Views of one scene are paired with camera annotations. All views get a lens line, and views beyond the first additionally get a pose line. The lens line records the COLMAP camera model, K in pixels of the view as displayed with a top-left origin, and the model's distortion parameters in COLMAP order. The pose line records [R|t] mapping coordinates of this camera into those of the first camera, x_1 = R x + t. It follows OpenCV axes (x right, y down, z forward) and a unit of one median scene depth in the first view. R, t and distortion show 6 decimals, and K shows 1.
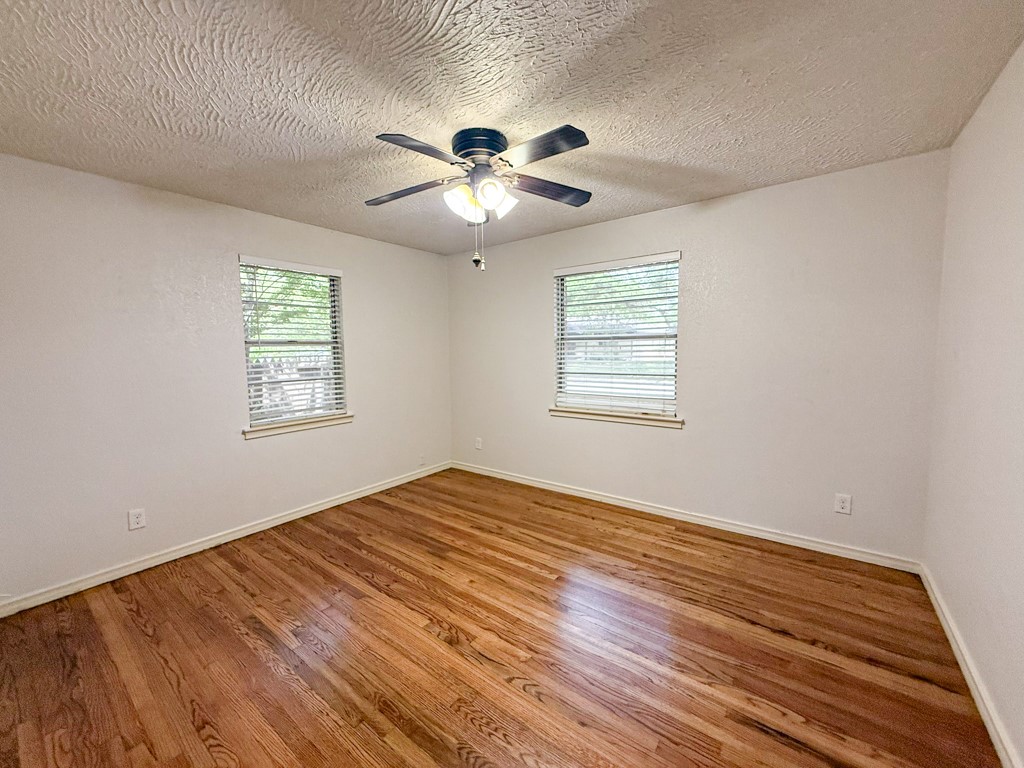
lens RADIAL K [[405.7, 0, 510.2], [0, 405.7, 383.5], [0, 0, 1]] dist [0.000697, -0.000597]
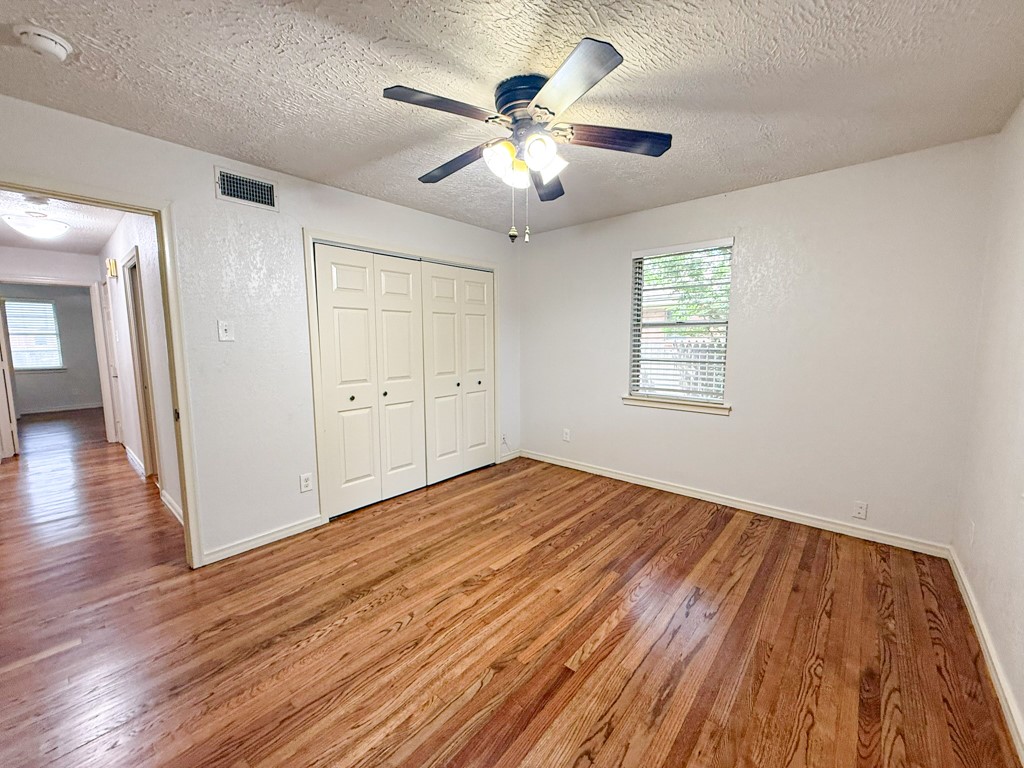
lens RADIAL K [[405.7, 0, 508.9], [0, 405.7, 383.7], [0, 0, 1]] dist [0.000697, -0.000597]
pose [[-0.068367, 0.127633, -0.989462, 0.654515], [-0.076990, 0.988150, 0.132783, -0.067609], [0.994685, 0.085257, -0.057731, 0.797956]]
